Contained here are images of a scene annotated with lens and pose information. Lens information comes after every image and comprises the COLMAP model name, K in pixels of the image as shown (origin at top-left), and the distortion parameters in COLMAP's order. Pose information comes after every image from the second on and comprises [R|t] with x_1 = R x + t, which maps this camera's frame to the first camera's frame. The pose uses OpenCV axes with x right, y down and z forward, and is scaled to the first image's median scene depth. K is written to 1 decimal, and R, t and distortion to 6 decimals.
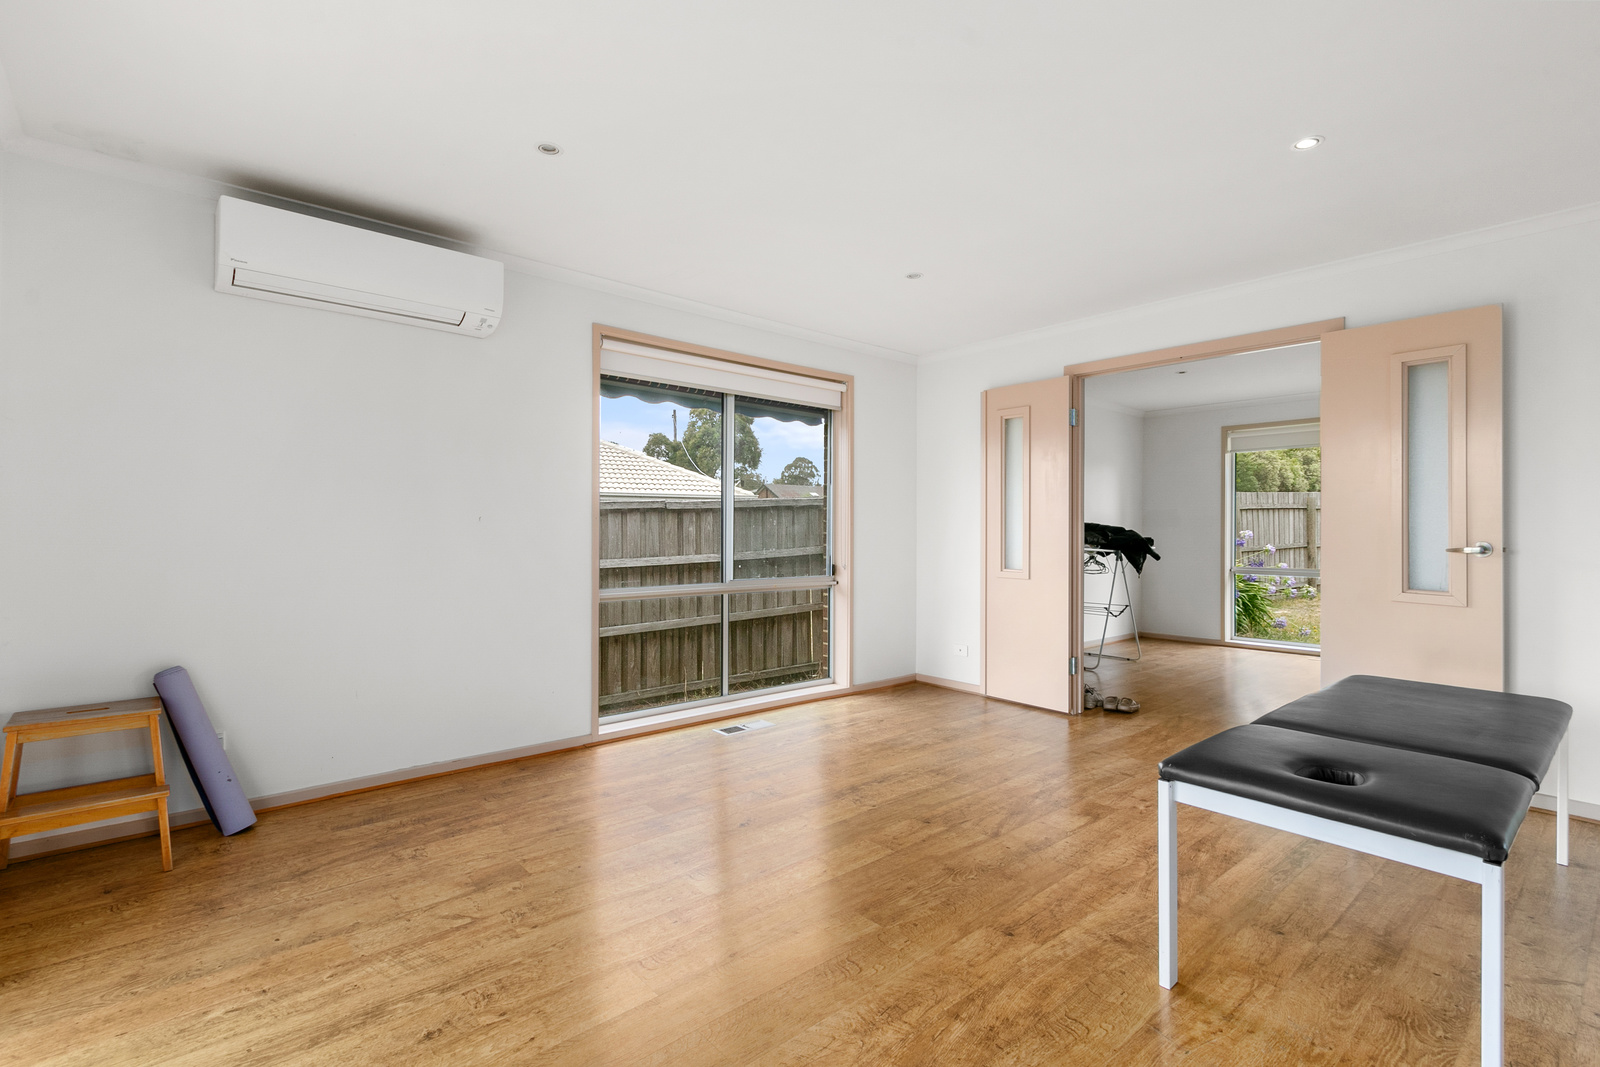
lens RADIAL K [[735.2, 0, 775.0], [0, 735.2, 516.5], [0, 0, 1]] dist [0.003592, 0.000210]
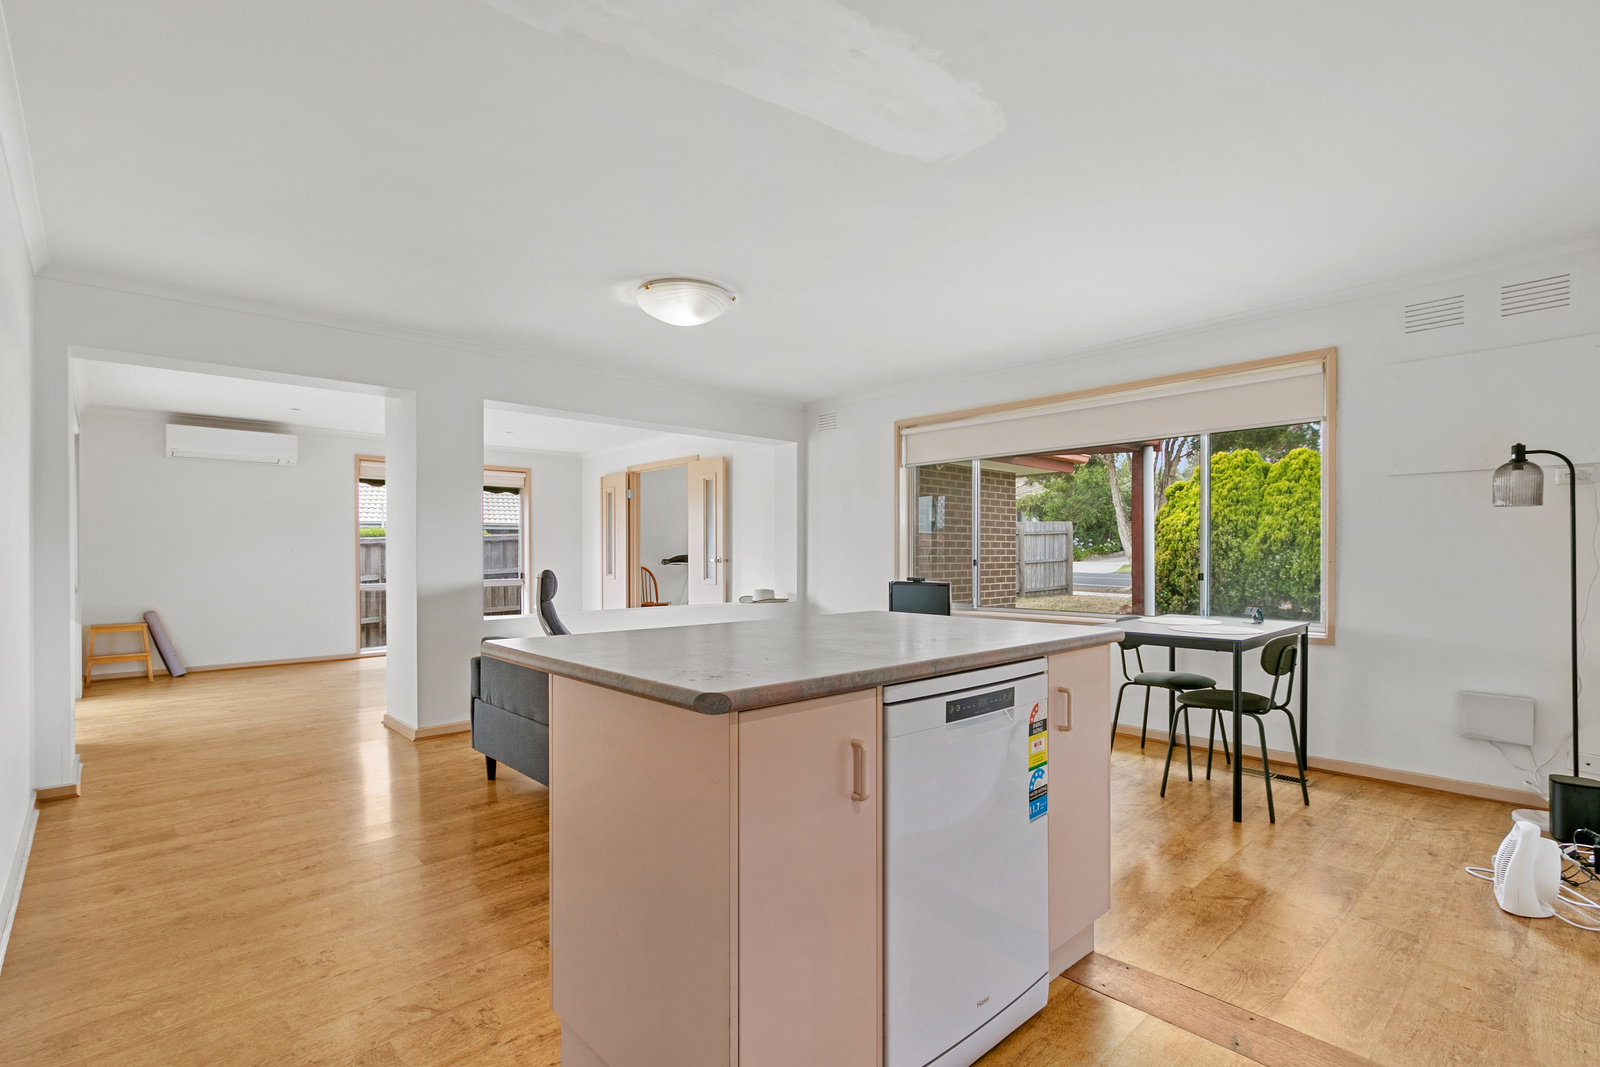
lens RADIAL K [[729.0, 0, 772.4], [0, 729.0, 558.4], [0, 0, 1]] dist [0.001760, -0.000315]
pose [[0.999302, -0.006564, 0.036786, 1.220885], [0.005699, 0.999706, 0.023574, -0.017214], [-0.036930, -0.023348, 0.999045, -1.577138]]
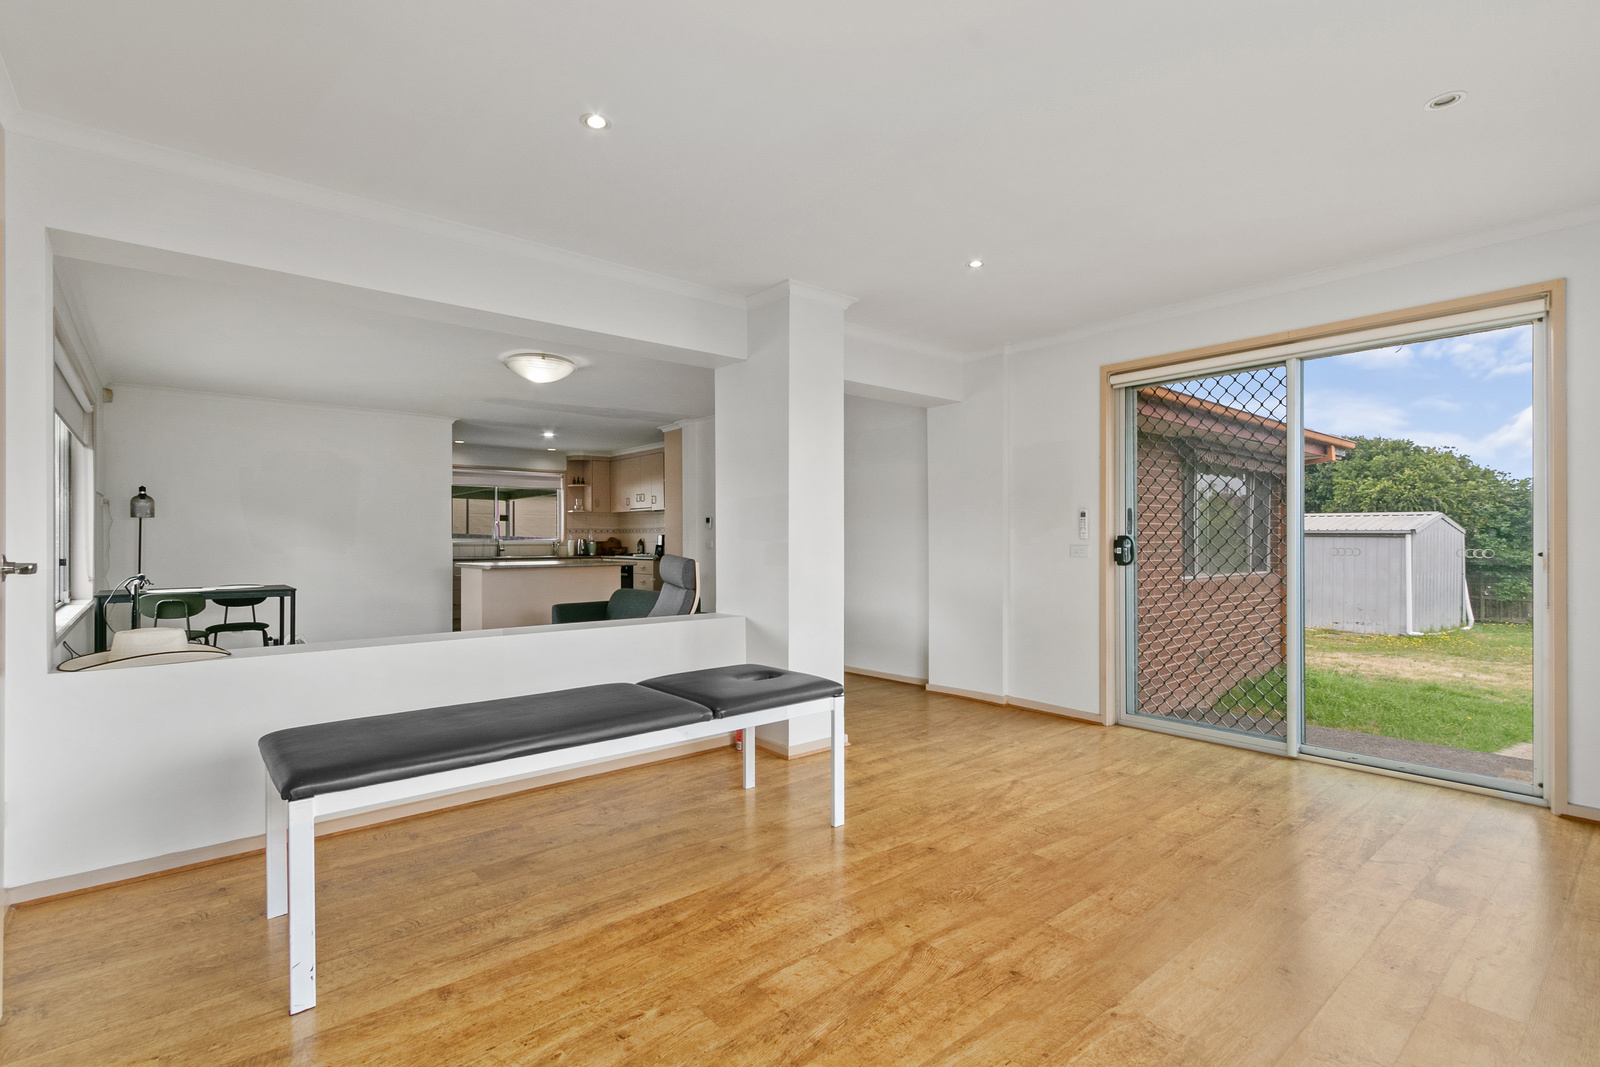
lens RADIAL K [[741.4, 0, 800.0], [0, 741.4, 533.5], [0, 0, 1]] dist [0.003247, -0.000202]
pose [[-0.999940, -0.004108, -0.010198, 0.430832], [-0.003809, 0.999567, -0.029183, 0.040248], [0.010314, -0.029142, -0.999522, 1.768827]]
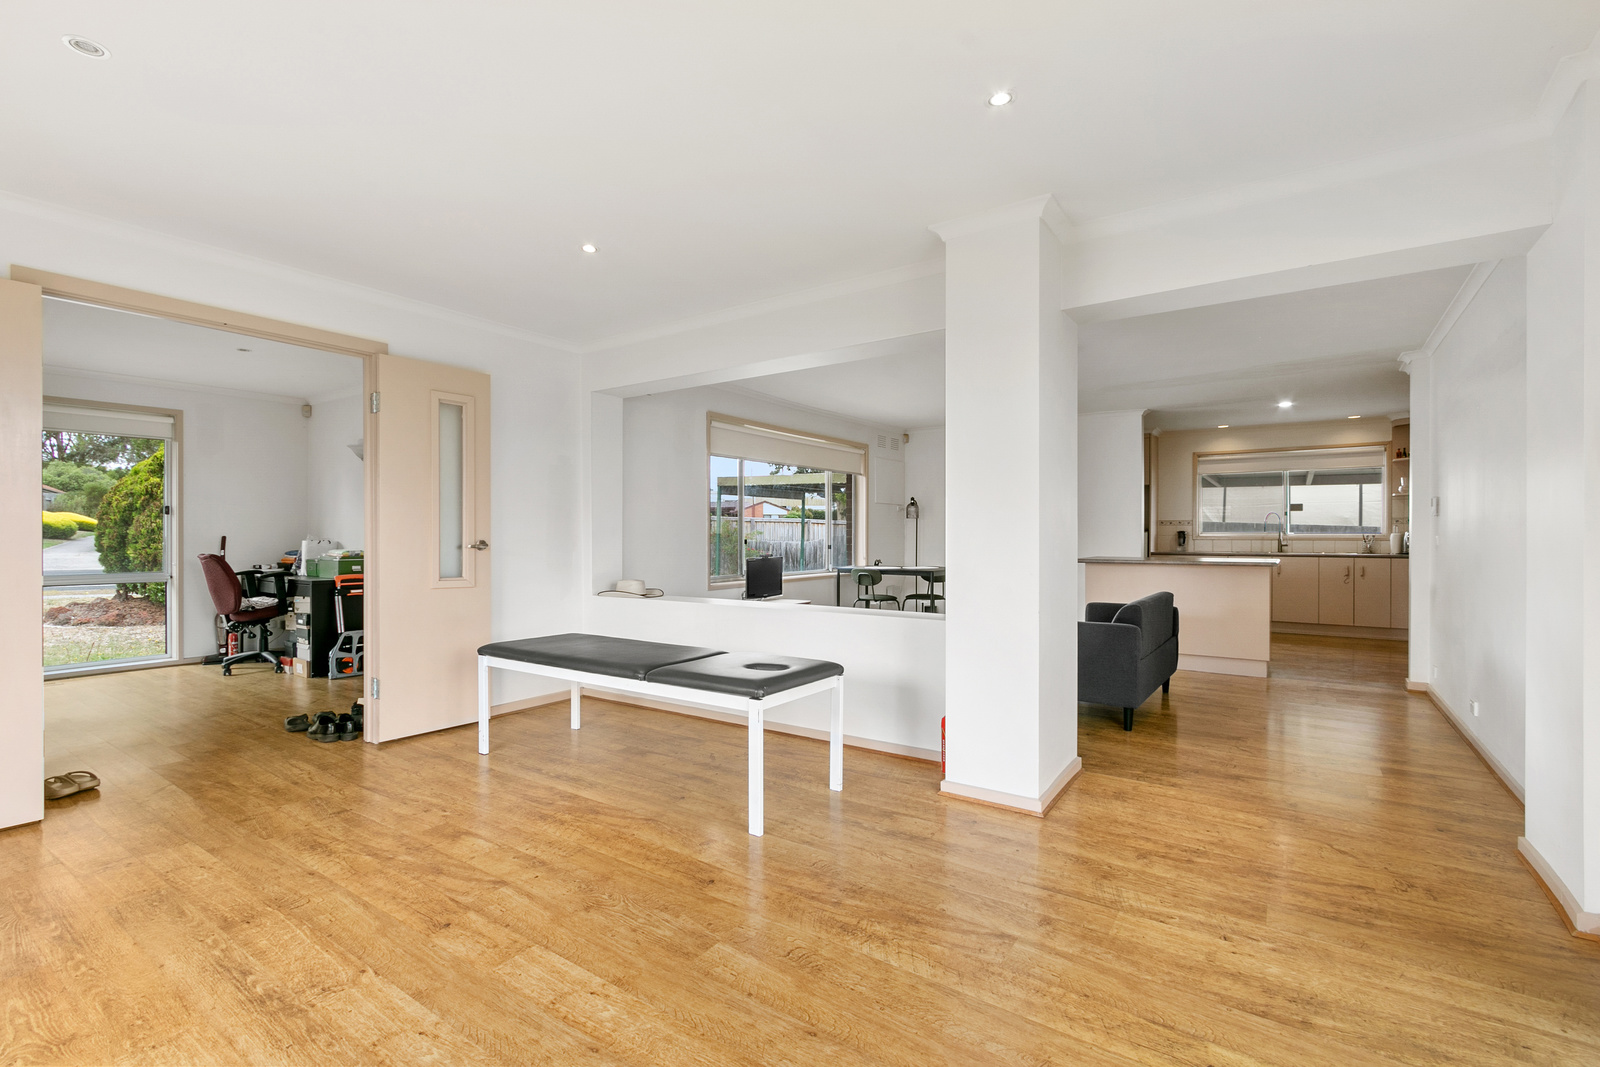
lens RADIAL K [[734.9, 0, 782.5], [0, 734.9, 538.7], [0, 0, 1]] dist [0.009145, -0.000605]
pose [[-0.257385, -0.012364, 0.966230, -0.628212], [-0.019830, 0.999775, 0.007511, 0.012950], [-0.966106, -0.017227, -0.257572, 0.916139]]
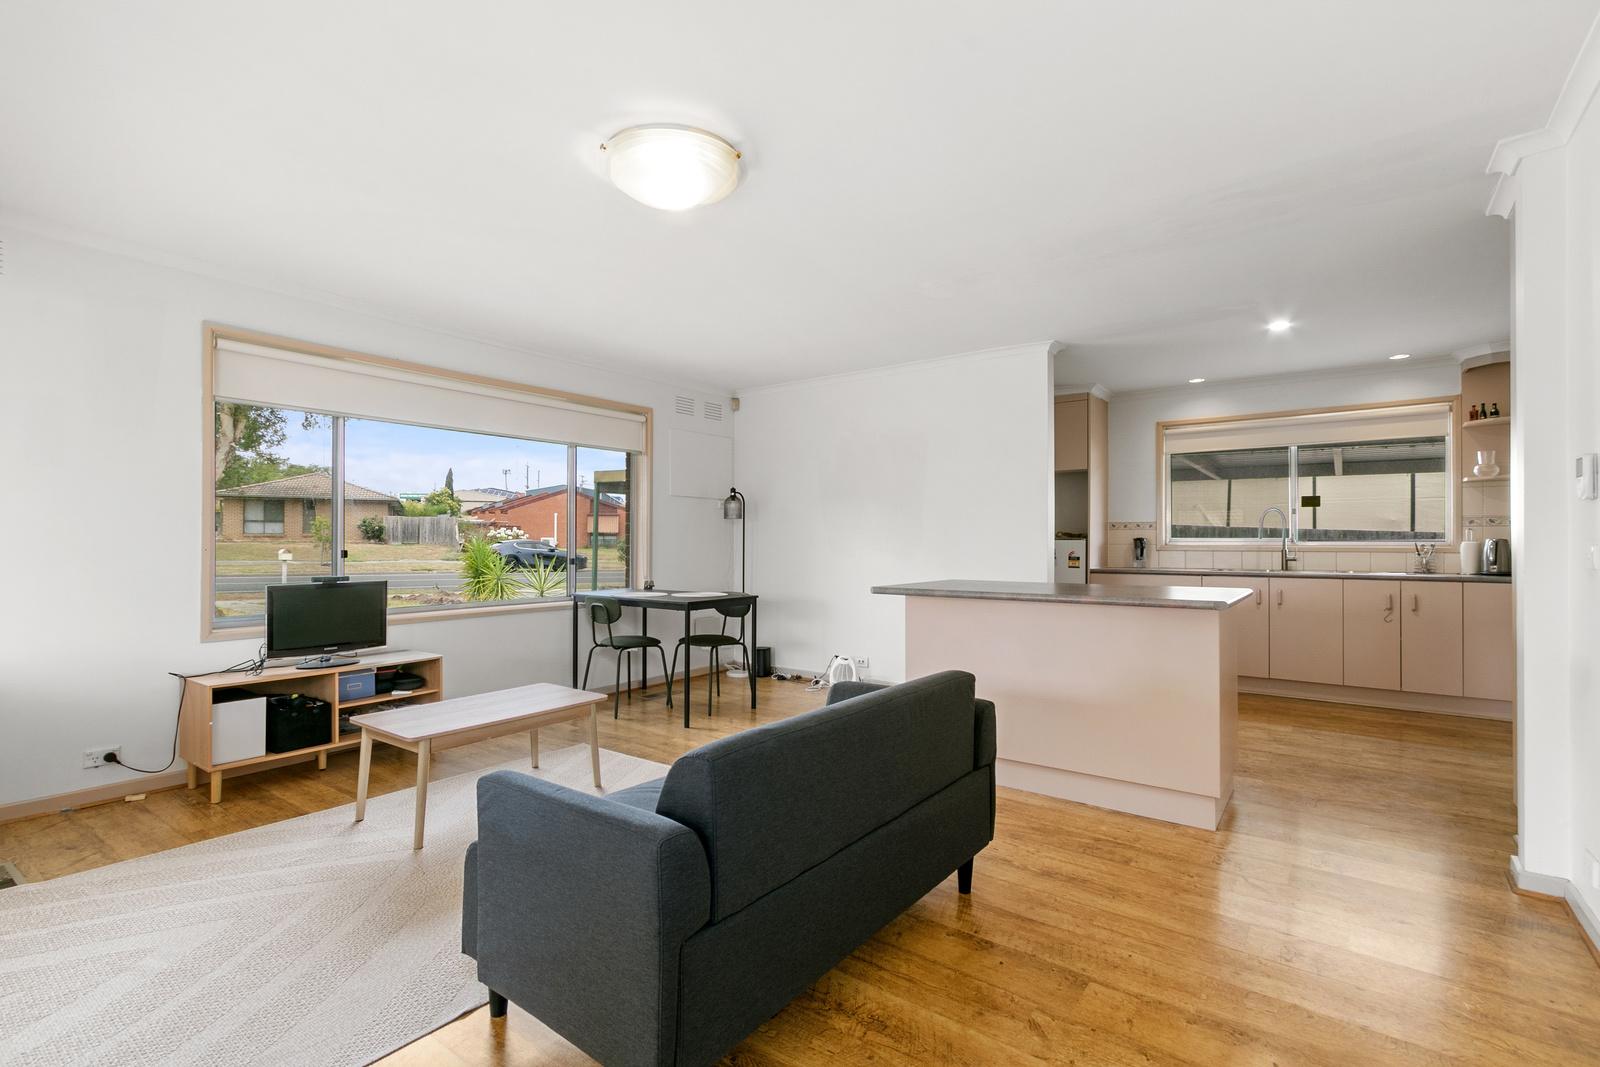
lens RADIAL K [[734.9, 0, 782.5], [0, 734.9, 538.7], [0, 0, 1]] dist [0.009145, -0.000605]
pose [[-0.214596, -0.001704, 0.976702, 0.173203], [-0.020677, 0.999782, -0.002799, -0.001440], [-0.976484, -0.020796, -0.214584, -0.159533]]
